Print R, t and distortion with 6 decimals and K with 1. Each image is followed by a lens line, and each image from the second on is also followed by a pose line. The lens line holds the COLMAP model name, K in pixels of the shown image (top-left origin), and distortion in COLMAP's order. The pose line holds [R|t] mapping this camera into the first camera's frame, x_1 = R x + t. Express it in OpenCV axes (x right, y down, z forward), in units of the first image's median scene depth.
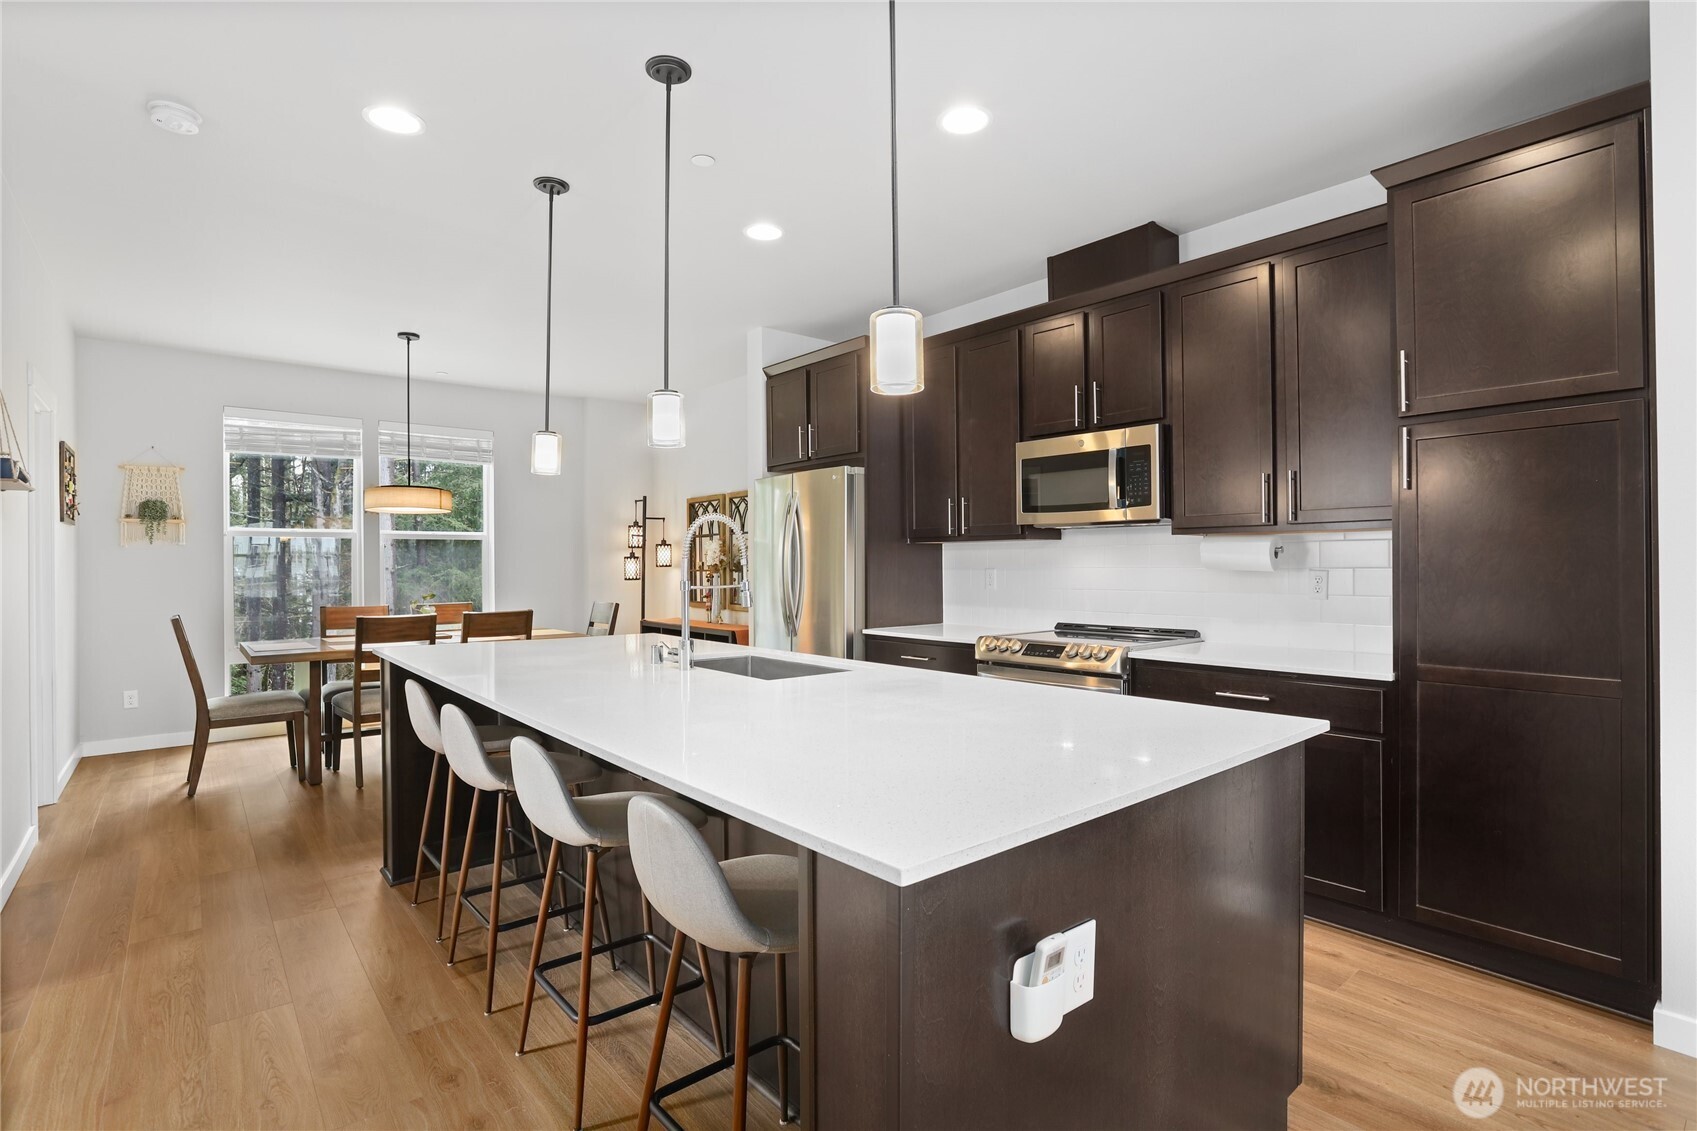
lens RADIAL K [[818.4, 0, 861.8], [0, 818.4, 560.0], [0, 0, 1]] dist [-0.044340, 0.000660]
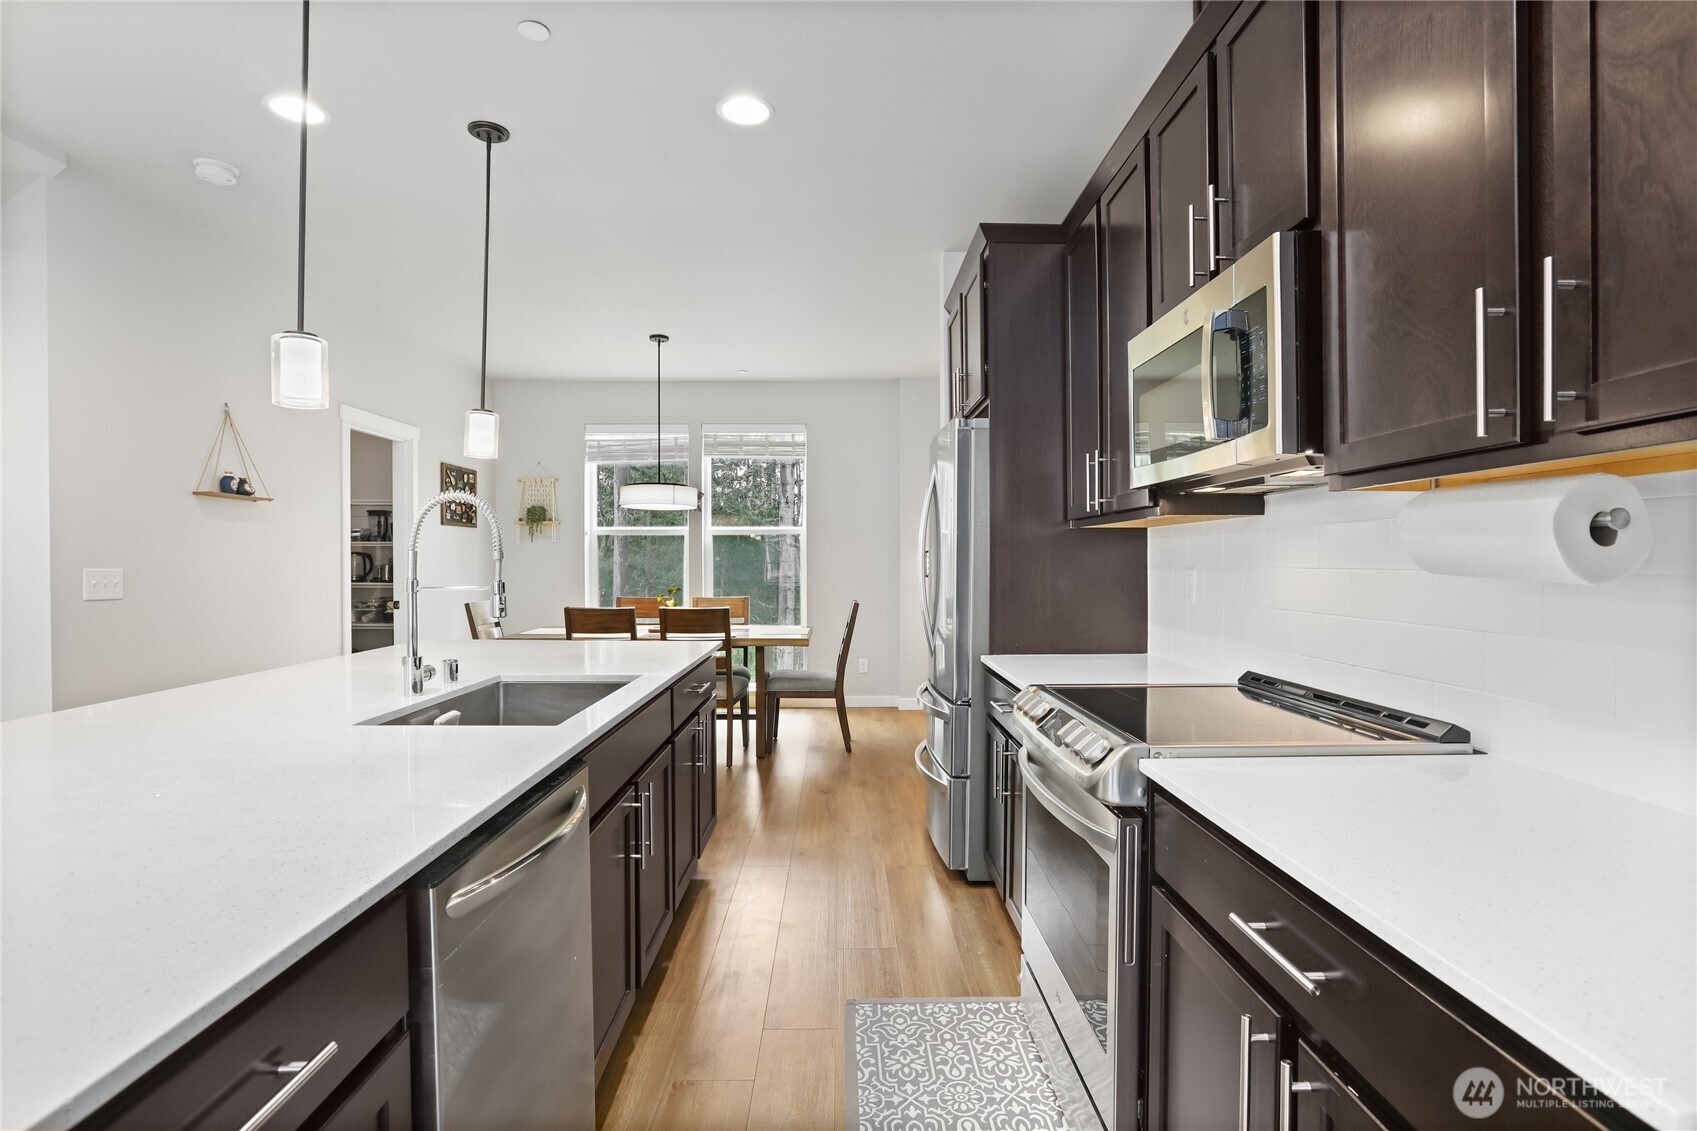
lens RADIAL K [[818.4, 0, 843.7], [0, 818.4, 576.4], [0, 0, 1]] dist [-0.044340, 0.000660]
pose [[0.763770, 0.017175, -0.645260, 0.302026], [-0.002238, 0.999710, 0.023960, 0.002585], [0.645485, -0.016855, 0.763587, 0.346372]]
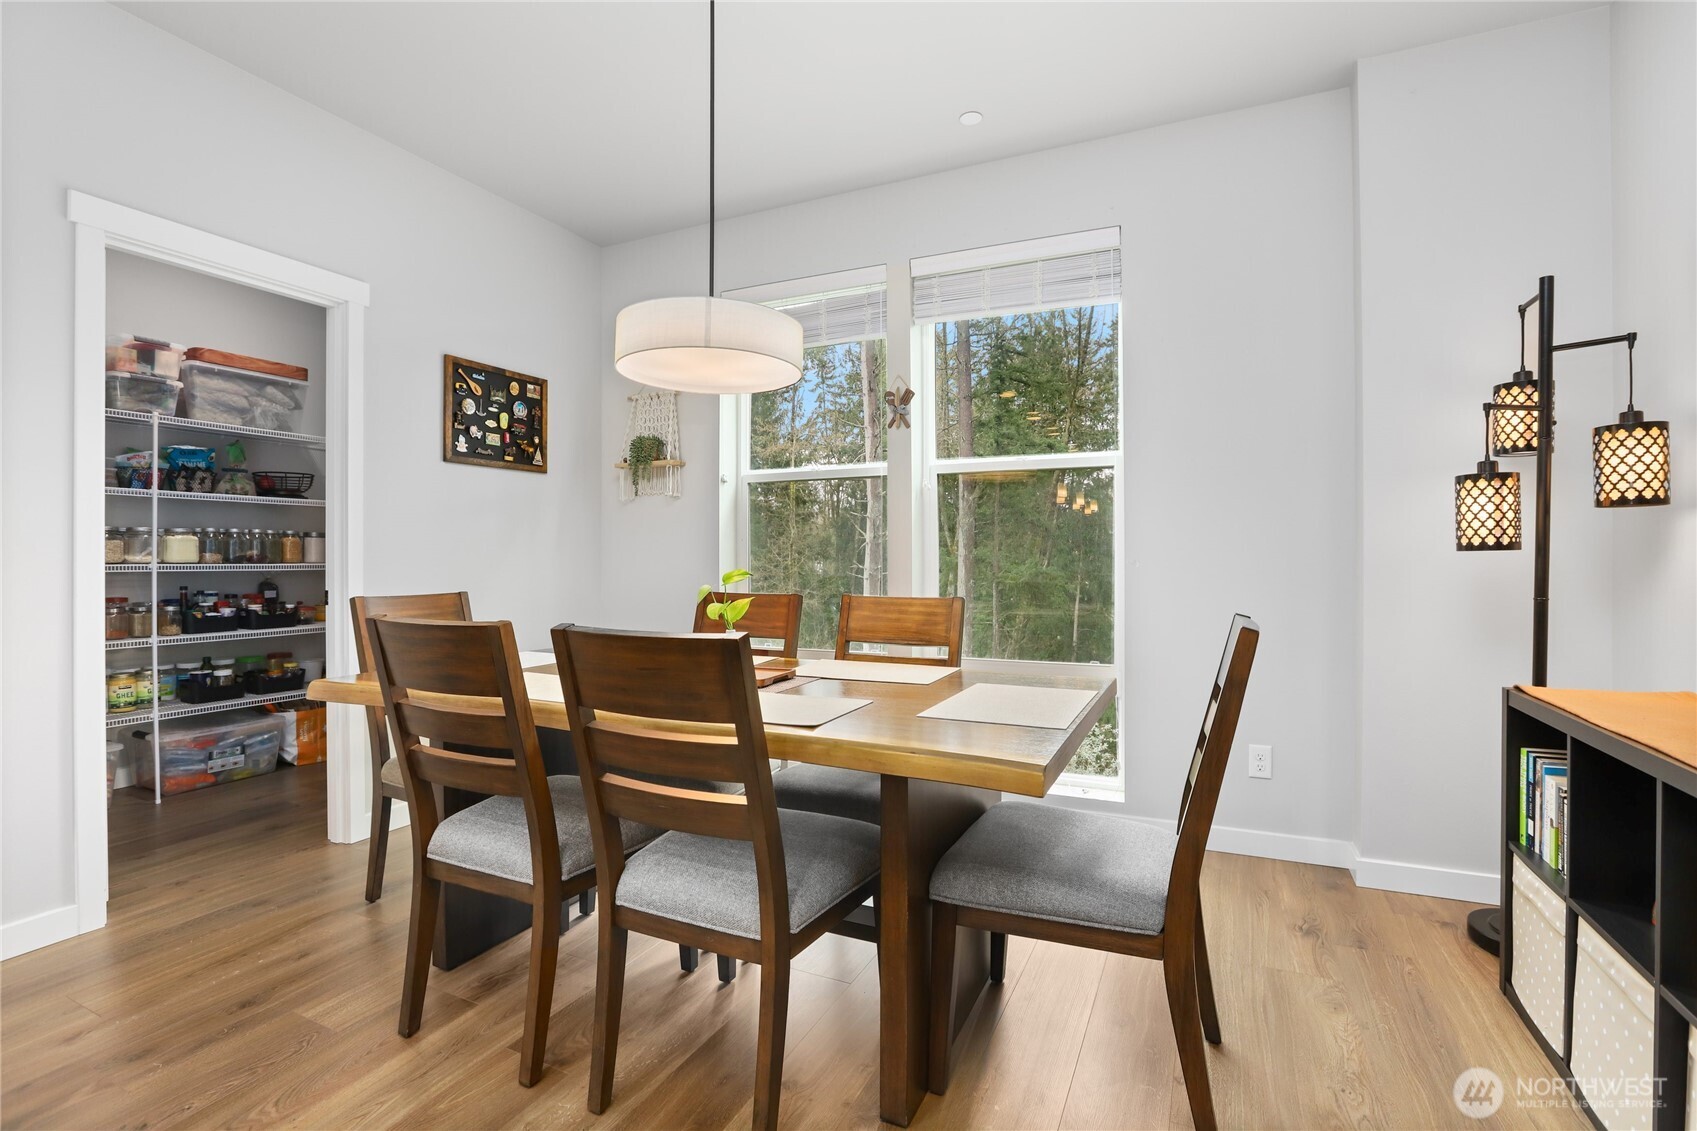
lens RADIAL K [[783.1, 0, 846.4], [0, 783.1, 563.2], [0, 0, 1]] dist [-0.037051, 0.001240]
pose [[0.404358, 0.012418, -0.914516, -0.157122], [-0.000072, 0.999908, 0.013546, 0.034138], [0.914601, -0.005412, 0.404322, 0.902145]]
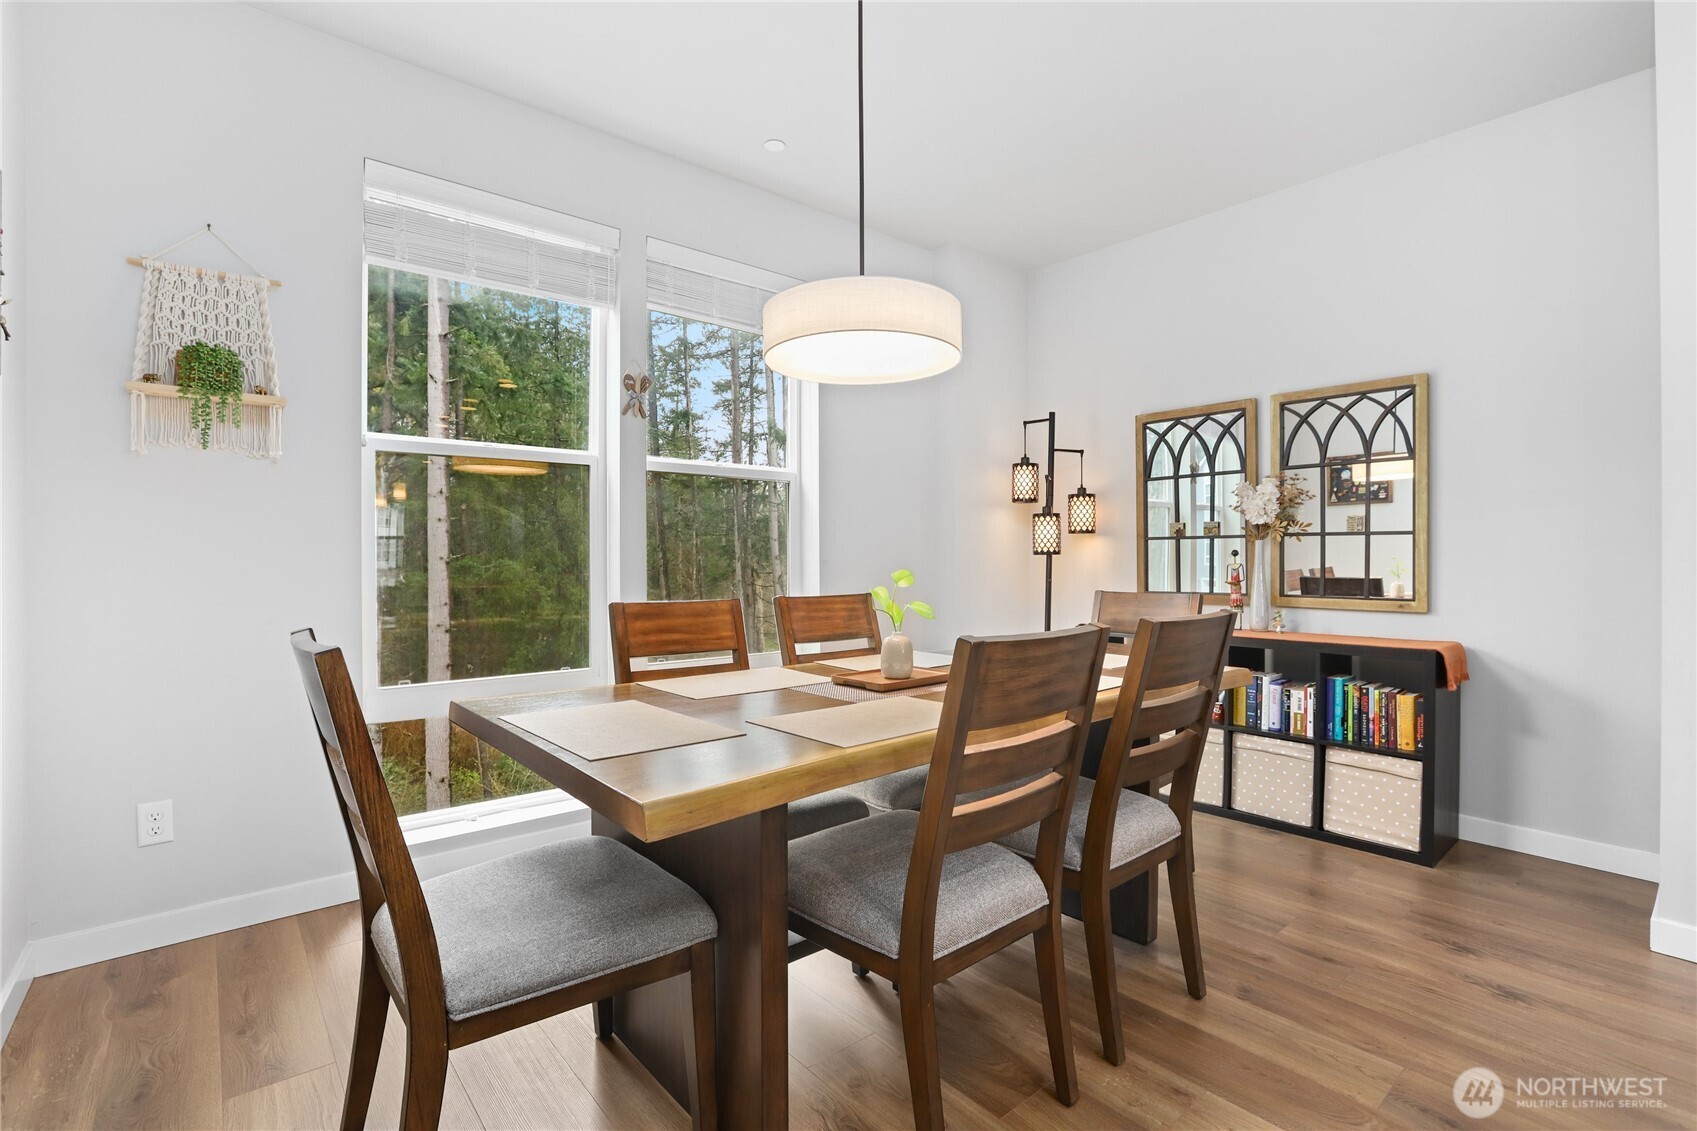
lens RADIAL K [[783.1, 0, 835.6], [0, 783.1, 564.4], [0, 0, 1]] dist [-0.037051, 0.001240]
pose [[0.999738, 0.005844, -0.022130, -0.568827], [-0.005666, 0.999951, 0.008100, 0.036786], [0.022177, -0.007973, 0.999722, 0.615866]]
